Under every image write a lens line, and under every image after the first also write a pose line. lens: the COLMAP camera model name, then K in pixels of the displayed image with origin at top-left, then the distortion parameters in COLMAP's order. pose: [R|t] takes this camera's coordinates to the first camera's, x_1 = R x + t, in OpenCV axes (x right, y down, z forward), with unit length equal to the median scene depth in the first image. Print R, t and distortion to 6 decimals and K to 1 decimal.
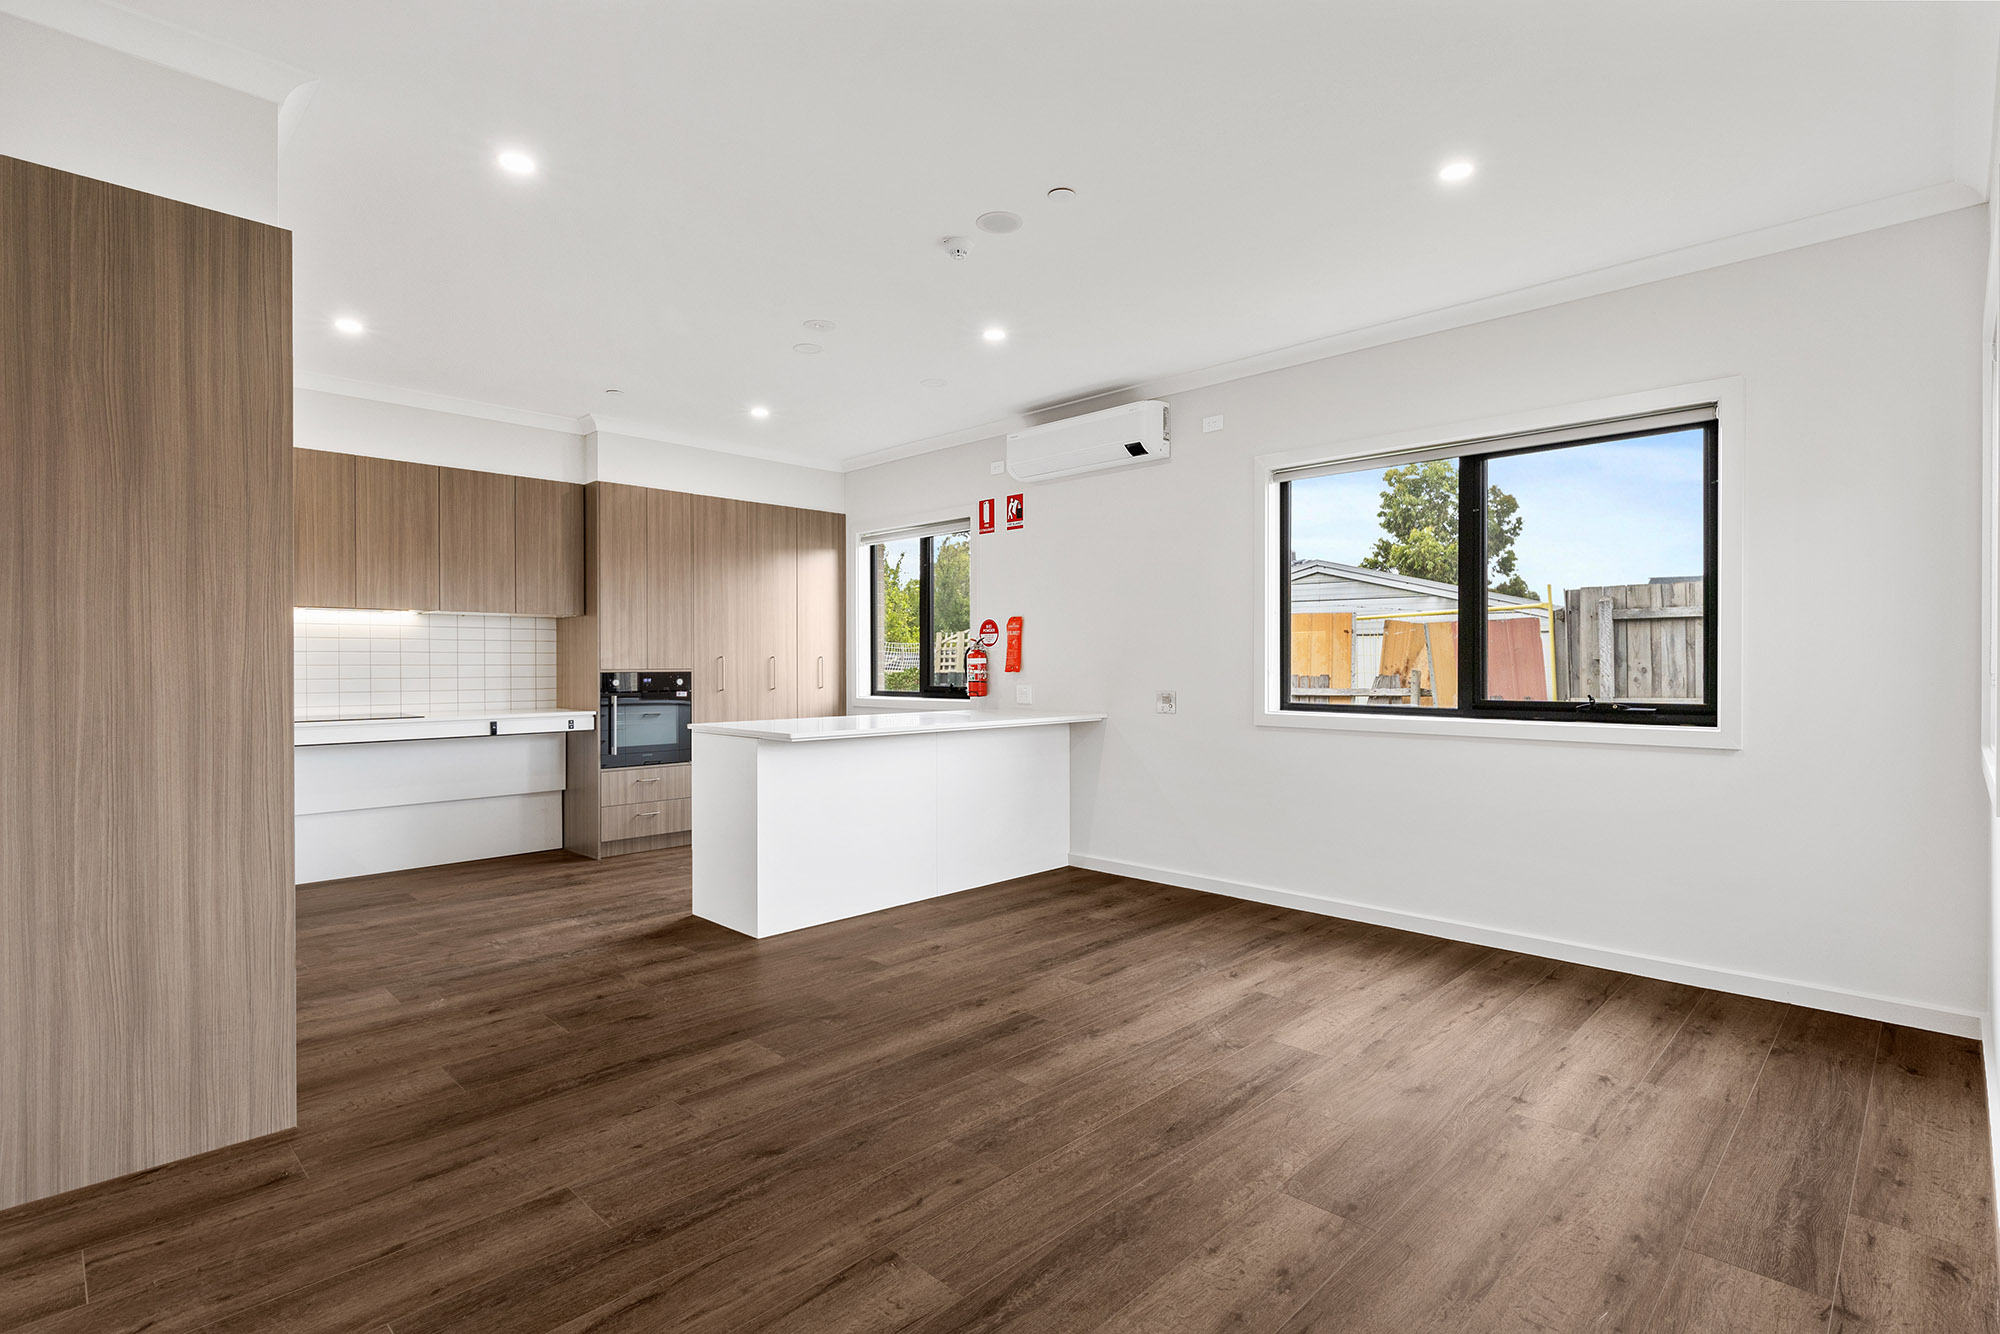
lens RADIAL K [[970.2, 0, 1008.6], [0, 970.2, 659.6], [0, 0, 1]] dist [-0.000284, 0.000423]
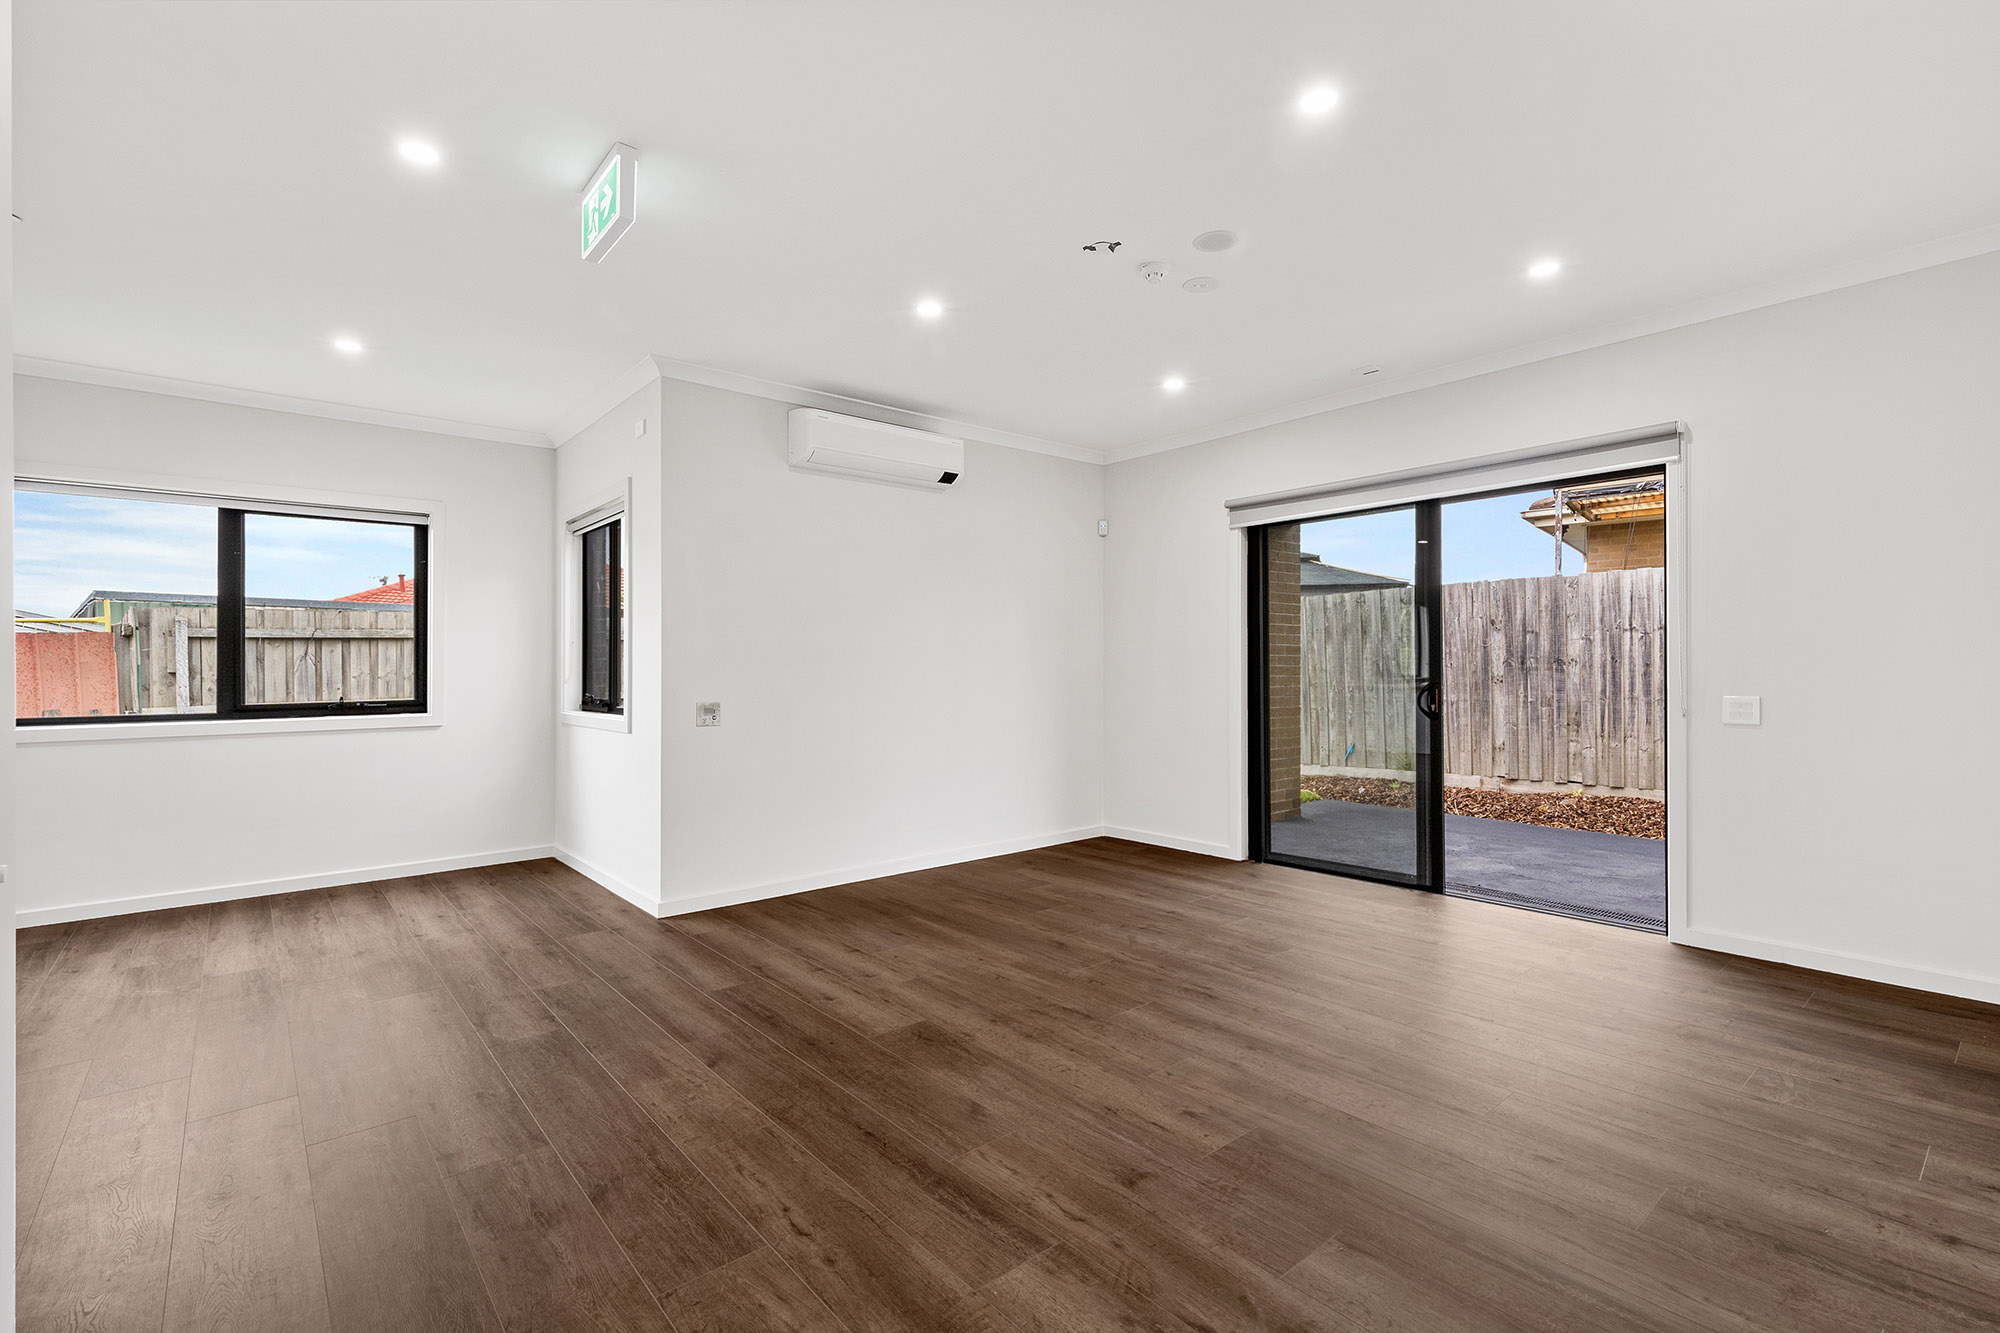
lens RADIAL K [[898.4, 0, 1018.3], [0, 898.4, 662.6], [0, 0, 1]] dist [0.005808, -0.000916]
pose [[0.086805, 0.003916, 0.996218, -0.554281], [0.005119, 0.999977, -0.004377, -0.002896], [-0.996212, 0.005480, 0.086783, -0.100746]]
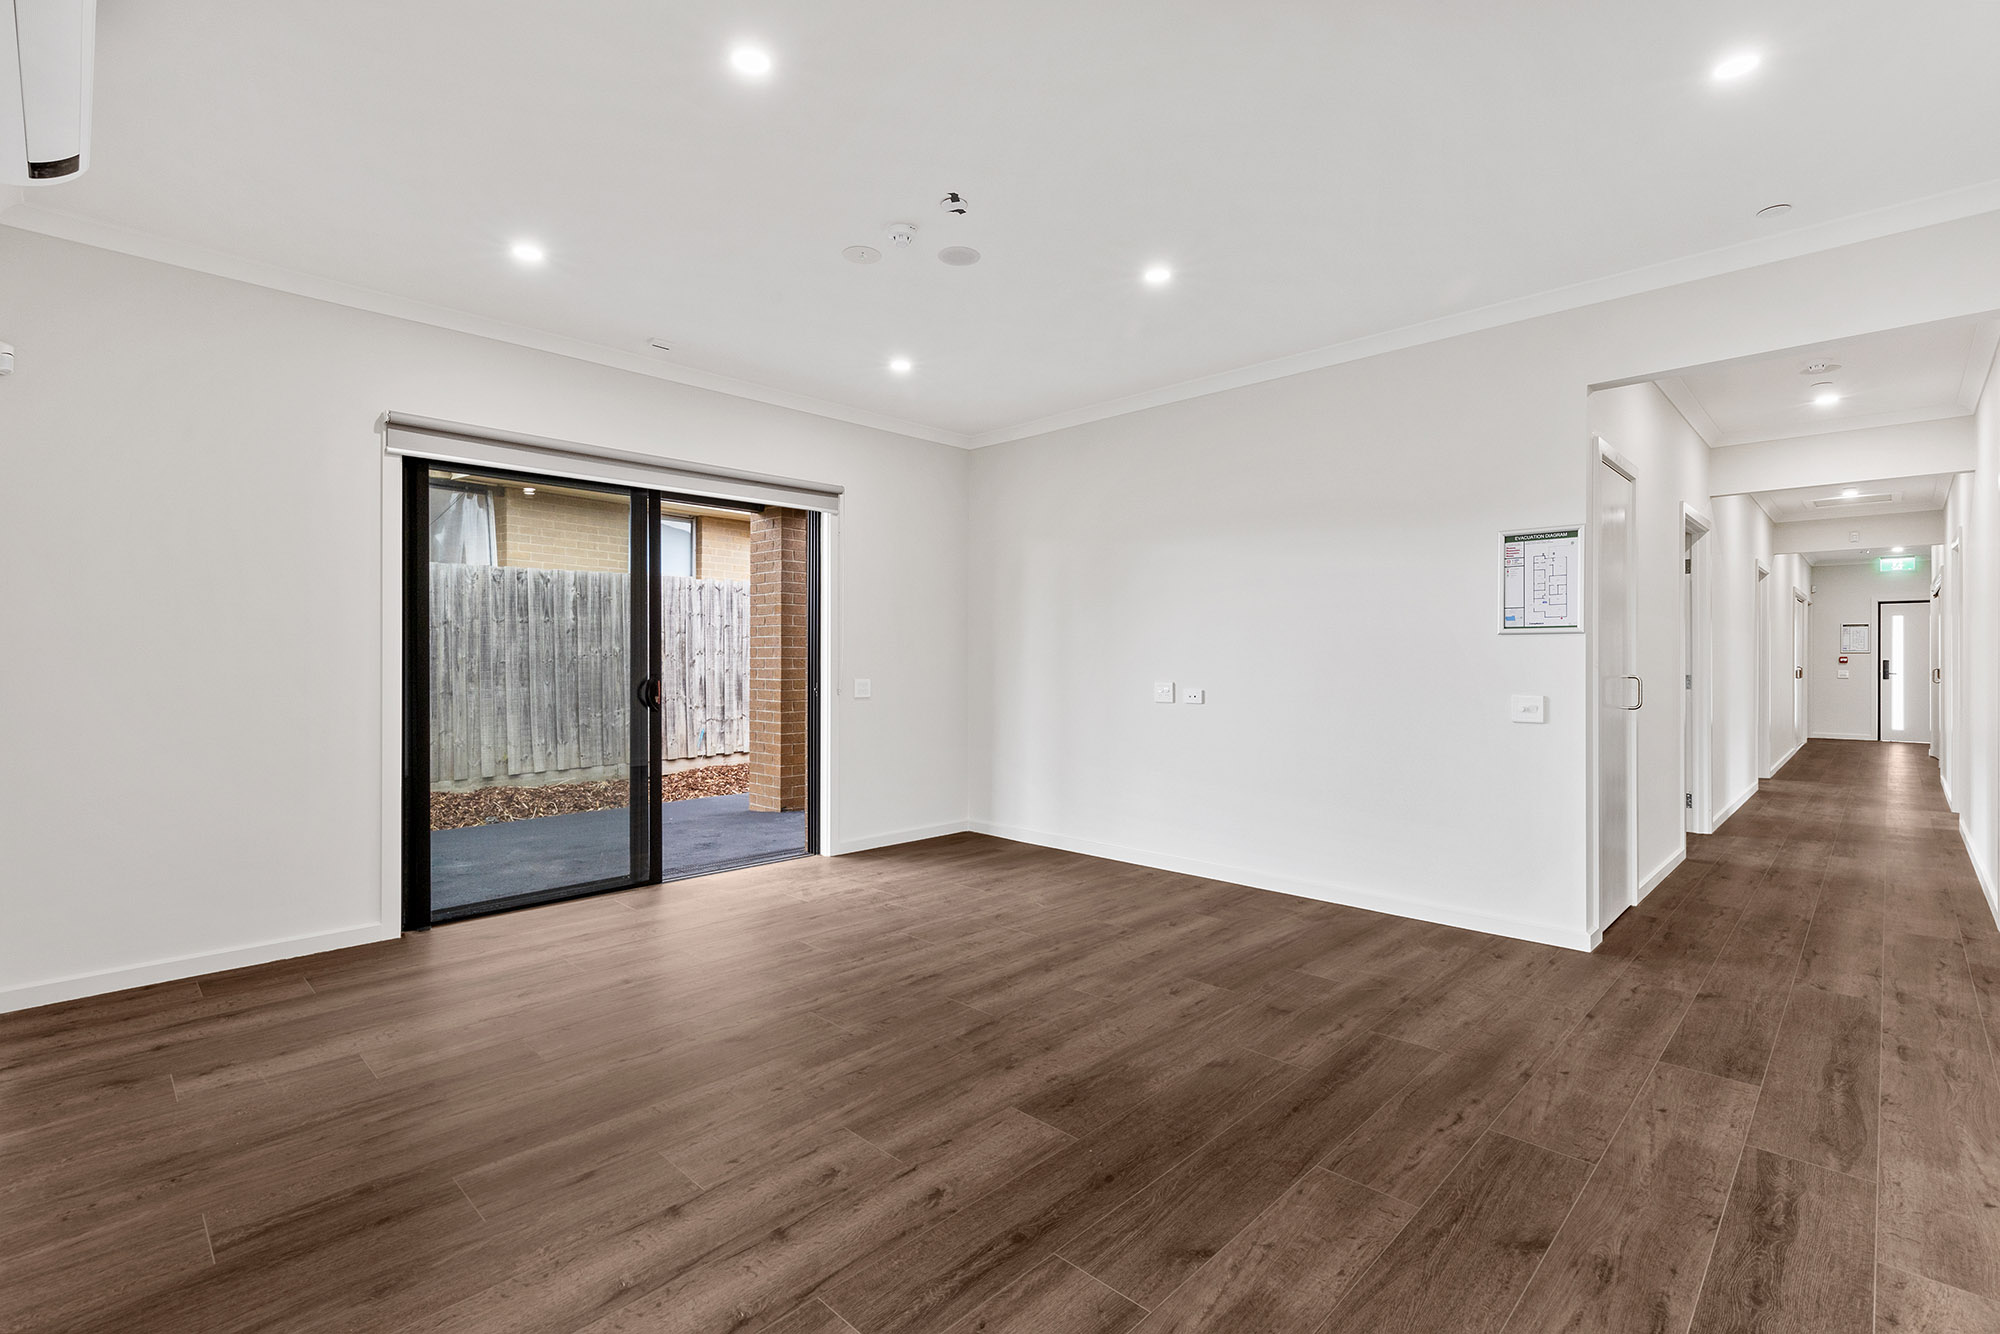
lens RADIAL K [[898.4, 0, 1009.6], [0, 898.4, 669.5], [0, 0, 1]] dist [0.005808, -0.000916]
pose [[-0.999979, -0.000718, 0.006414, 0.127243], [-0.000649, 0.999941, 0.010882, 0.000868], [-0.006422, 0.010878, -0.999920, 0.566268]]
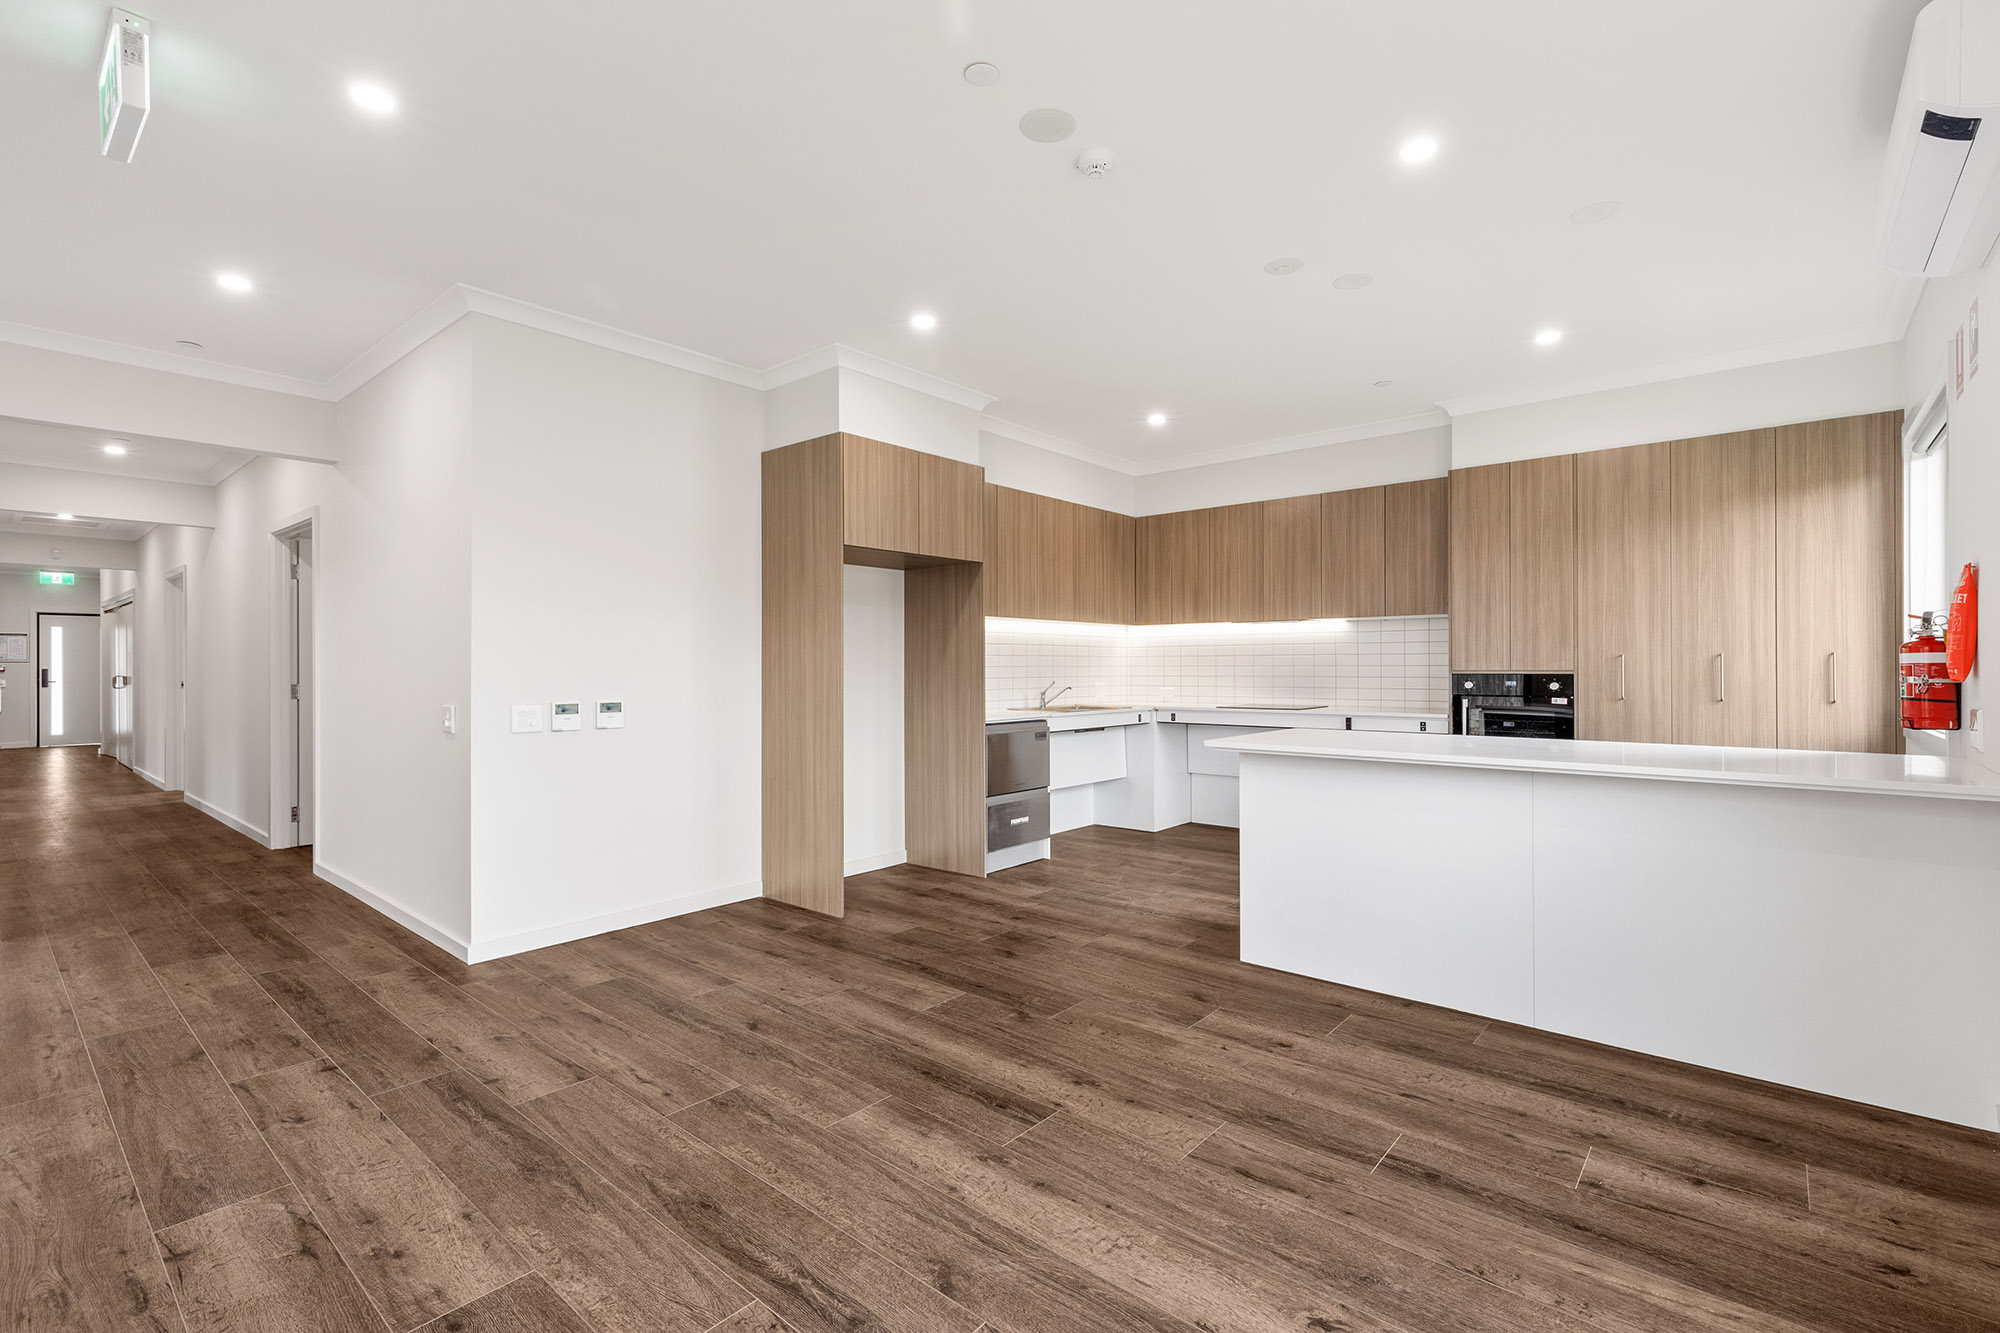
lens RADIAL K [[898.4, 0, 1013.6], [0, 898.4, 660.7], [0, 0, 1]] dist [0.005808, -0.000916]
pose [[0.063956, -0.003488, -0.997947, 0.548632], [0.005790, 0.999978, -0.003124, 0.001277], [0.997936, -0.005579, 0.063974, 0.680026]]
